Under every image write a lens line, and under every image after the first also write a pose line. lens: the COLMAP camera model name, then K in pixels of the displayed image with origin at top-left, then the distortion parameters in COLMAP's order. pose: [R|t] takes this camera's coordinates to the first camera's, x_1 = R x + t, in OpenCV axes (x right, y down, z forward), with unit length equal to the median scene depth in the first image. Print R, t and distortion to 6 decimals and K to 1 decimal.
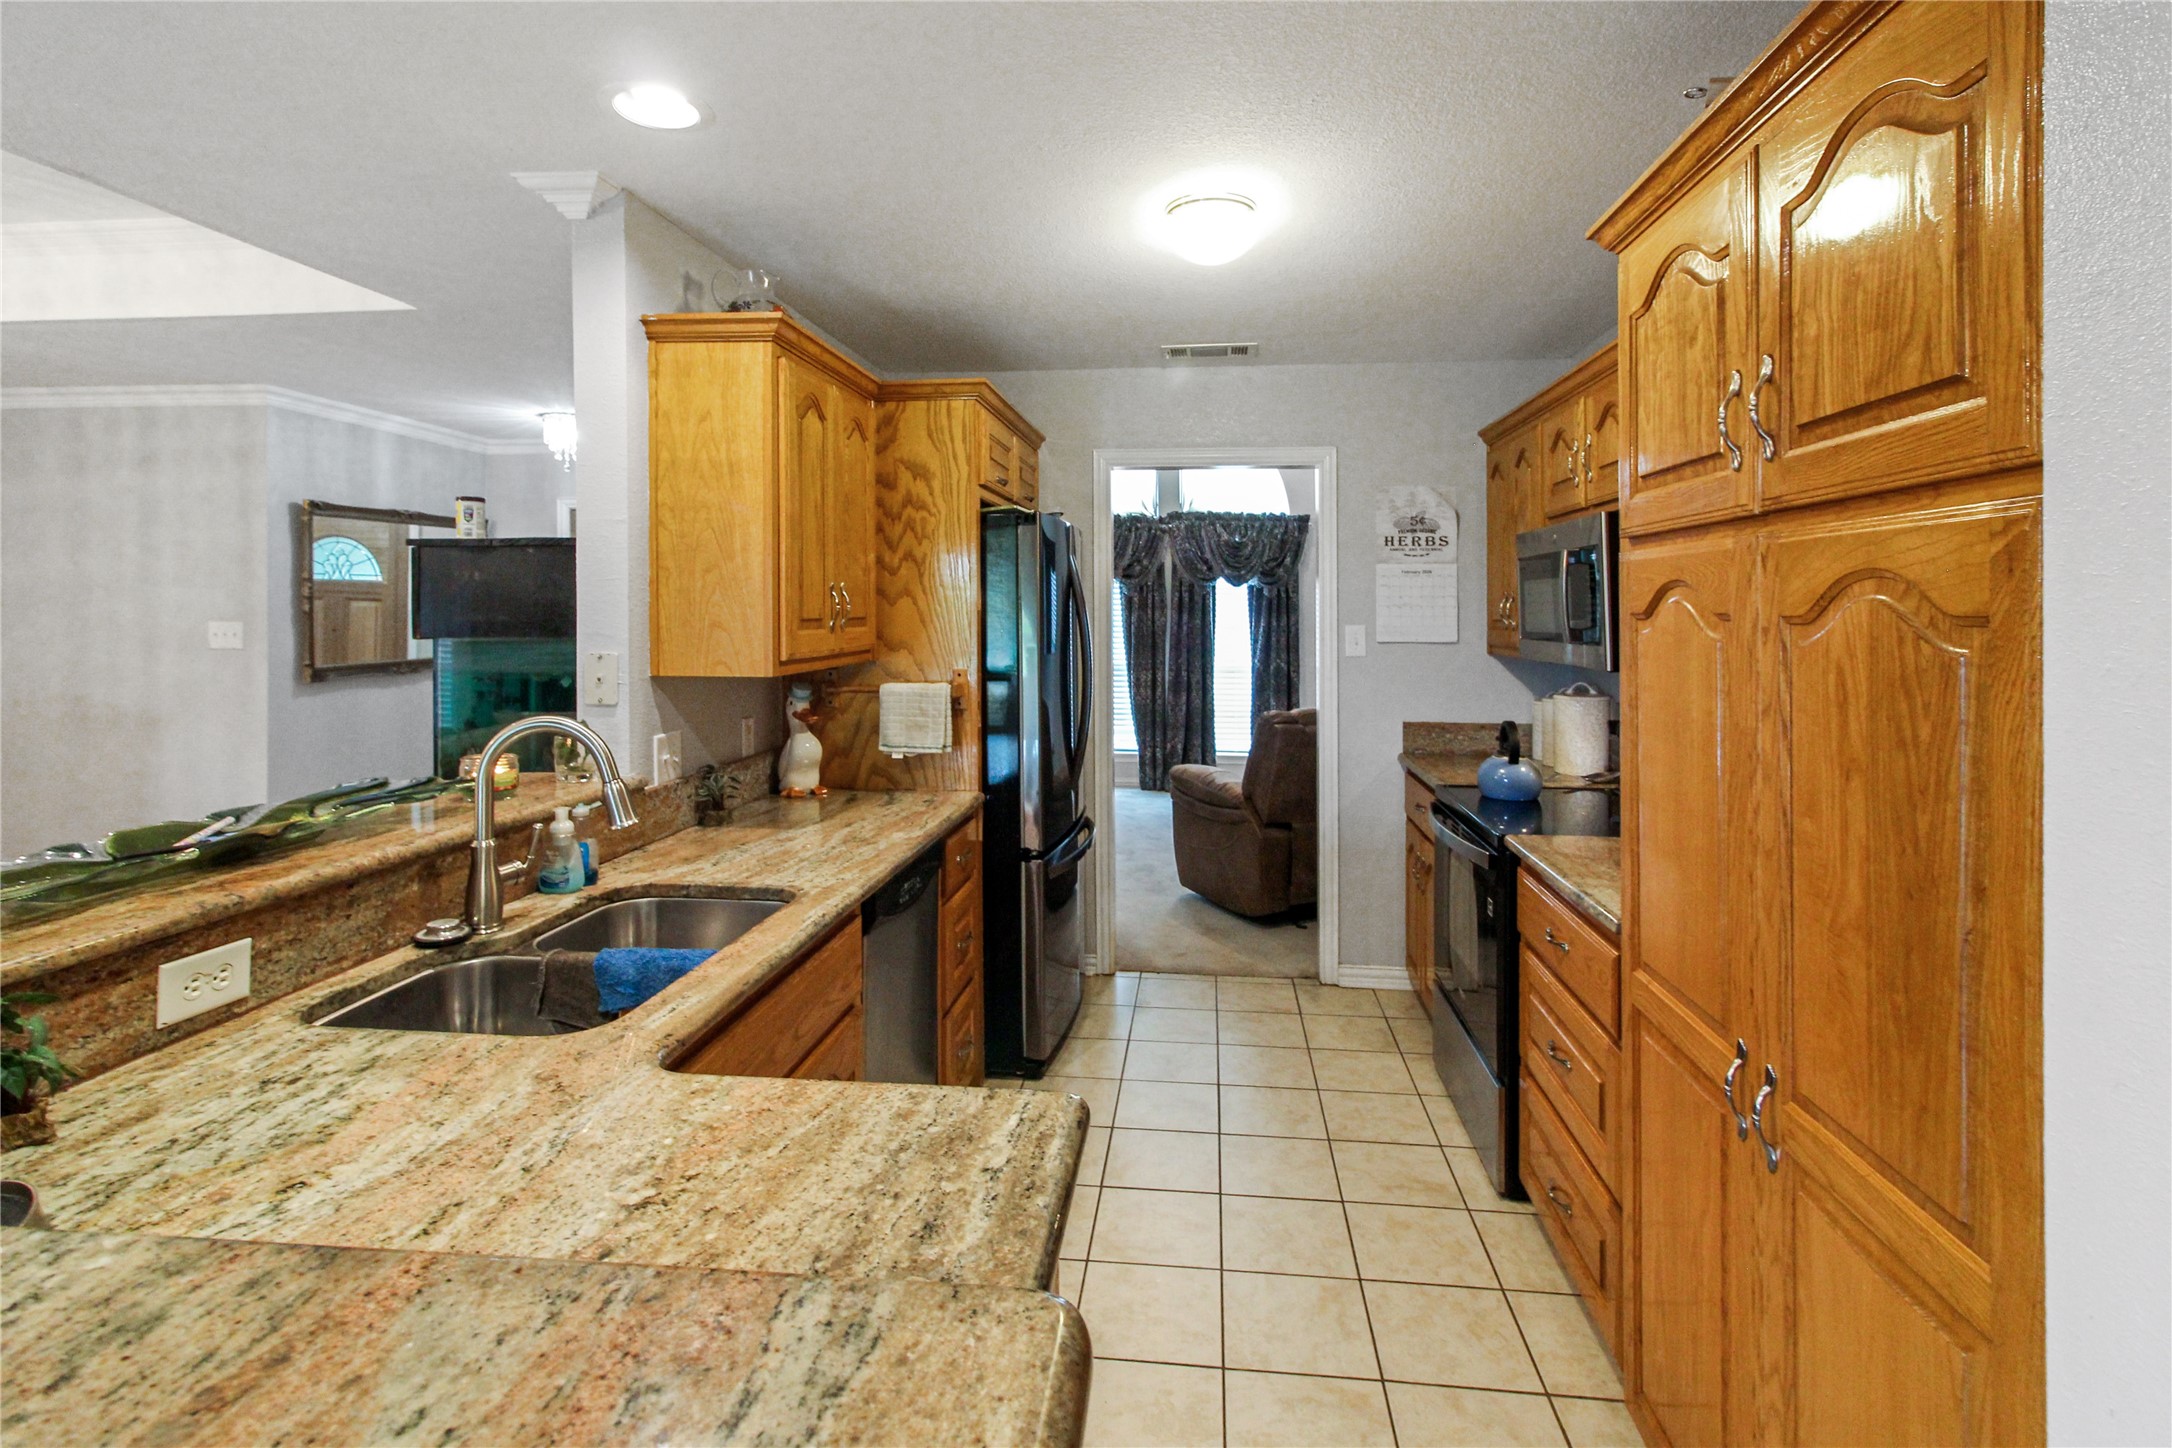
lens RADIAL K [[1025.4, 0, 1104.9], [0, 1025.4, 616.9], [0, 0, 1]] dist [0.000740, -0.000231]
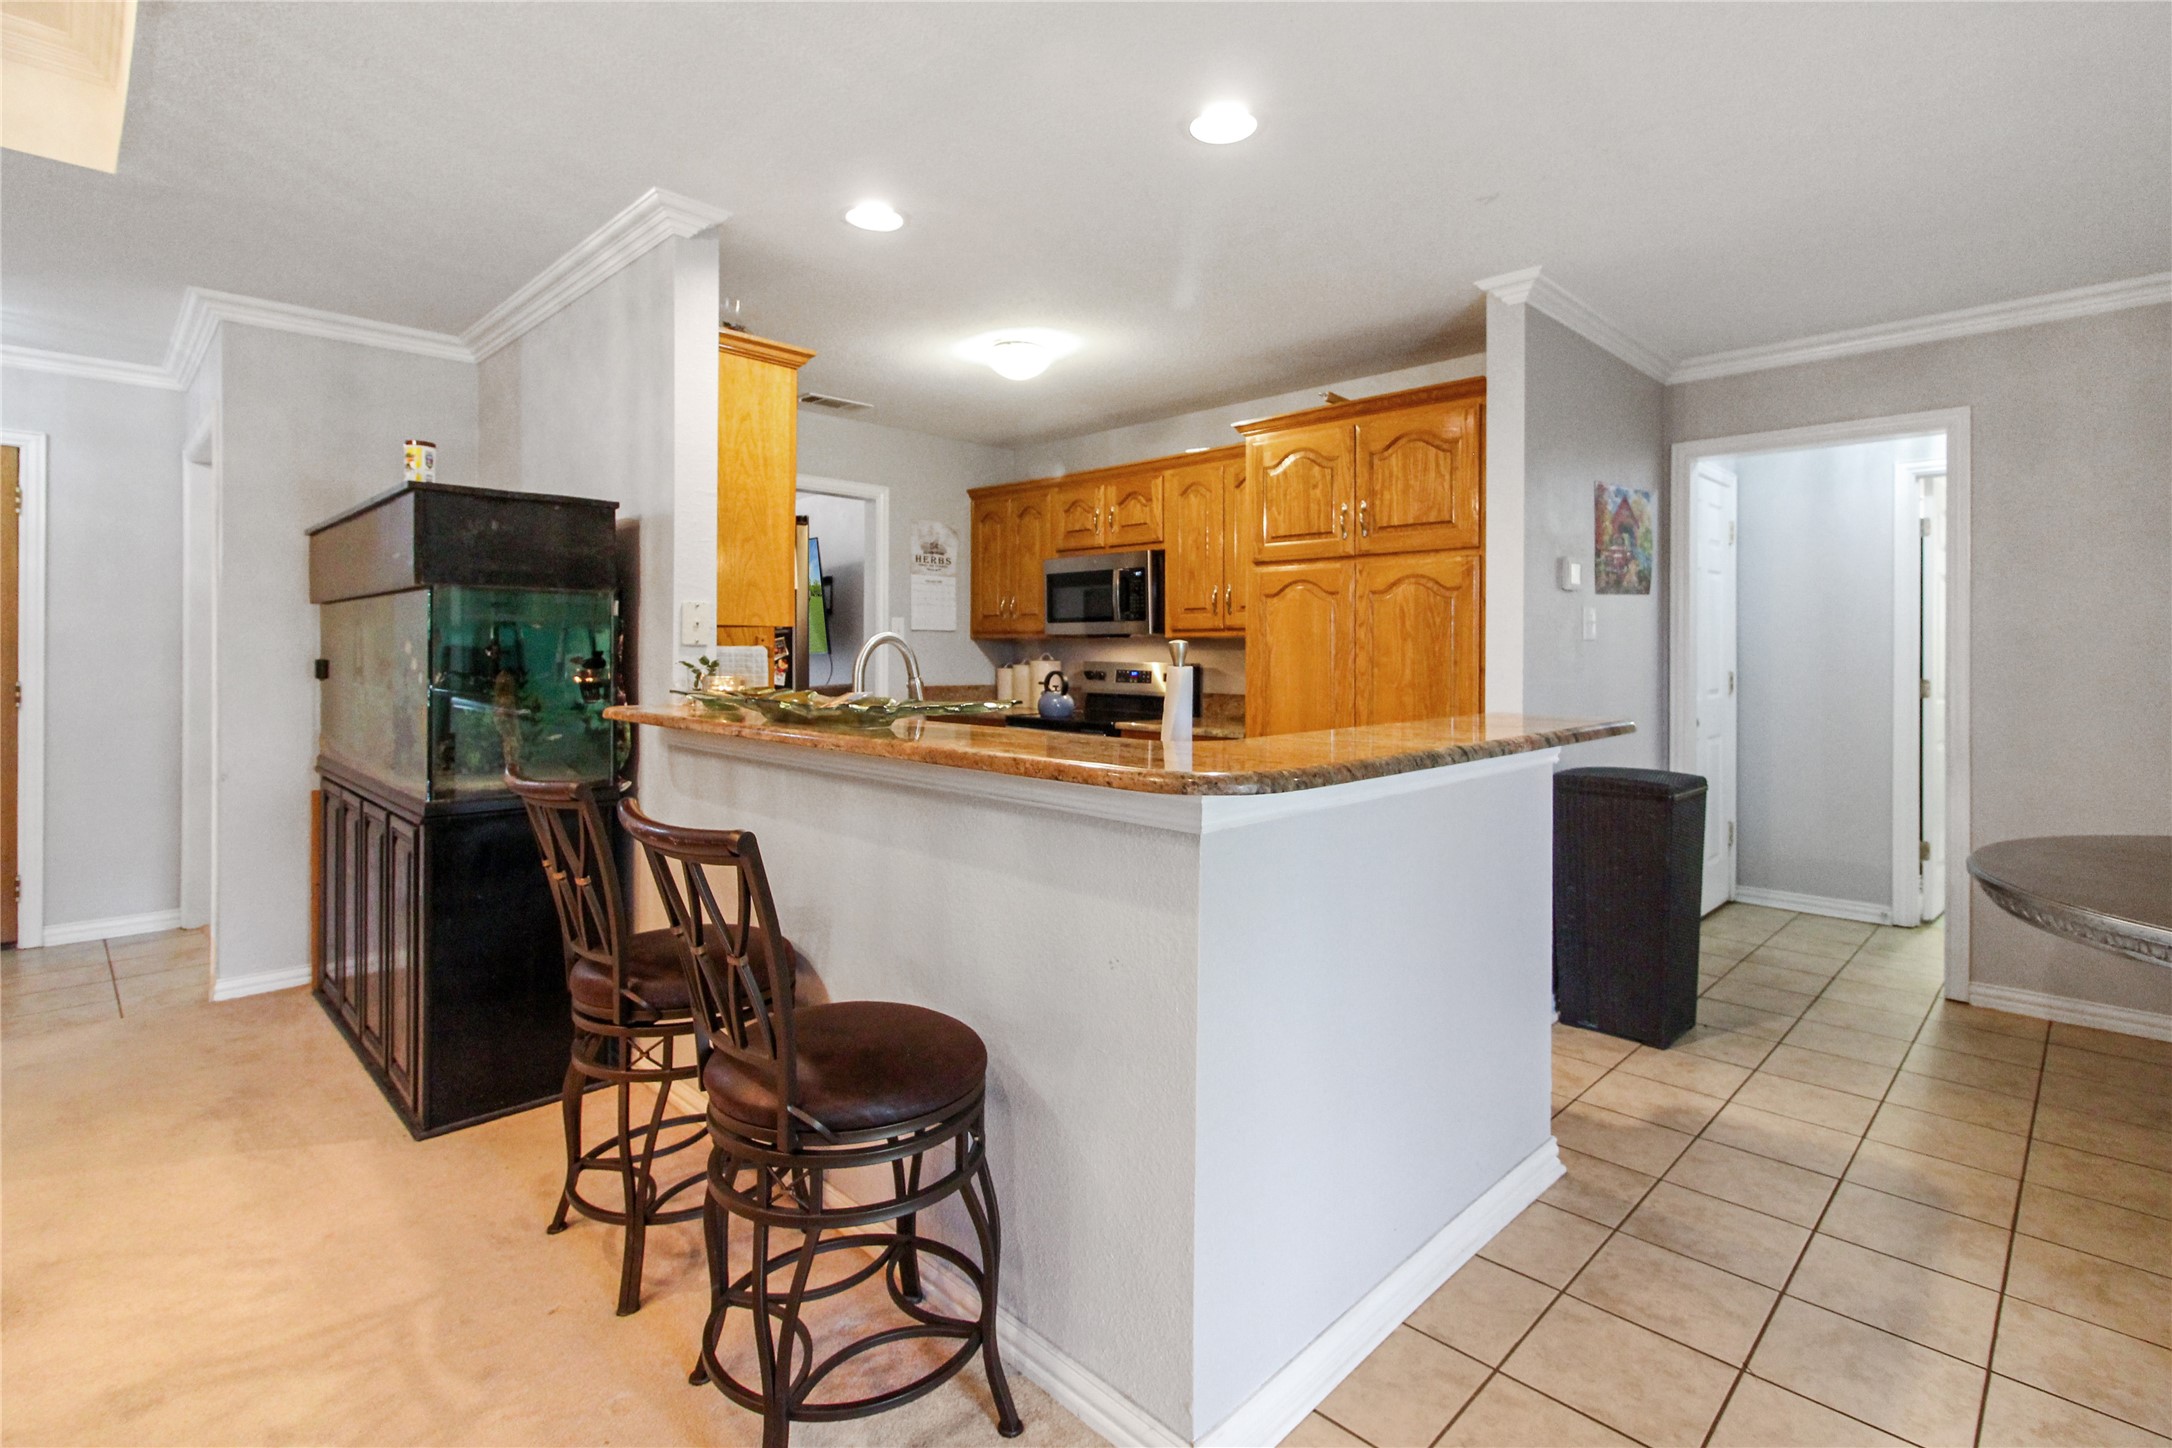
lens RADIAL K [[1025.4, 0, 1082.4], [0, 1025.4, 651.9], [0, 0, 1]] dist [0.000740, -0.000231]
pose [[0.631610, 0.001990, 0.775283, -1.032969], [-0.000850, 0.999998, -0.001874, 0.087128], [-0.775286, 0.000525, 0.631611, -0.101553]]
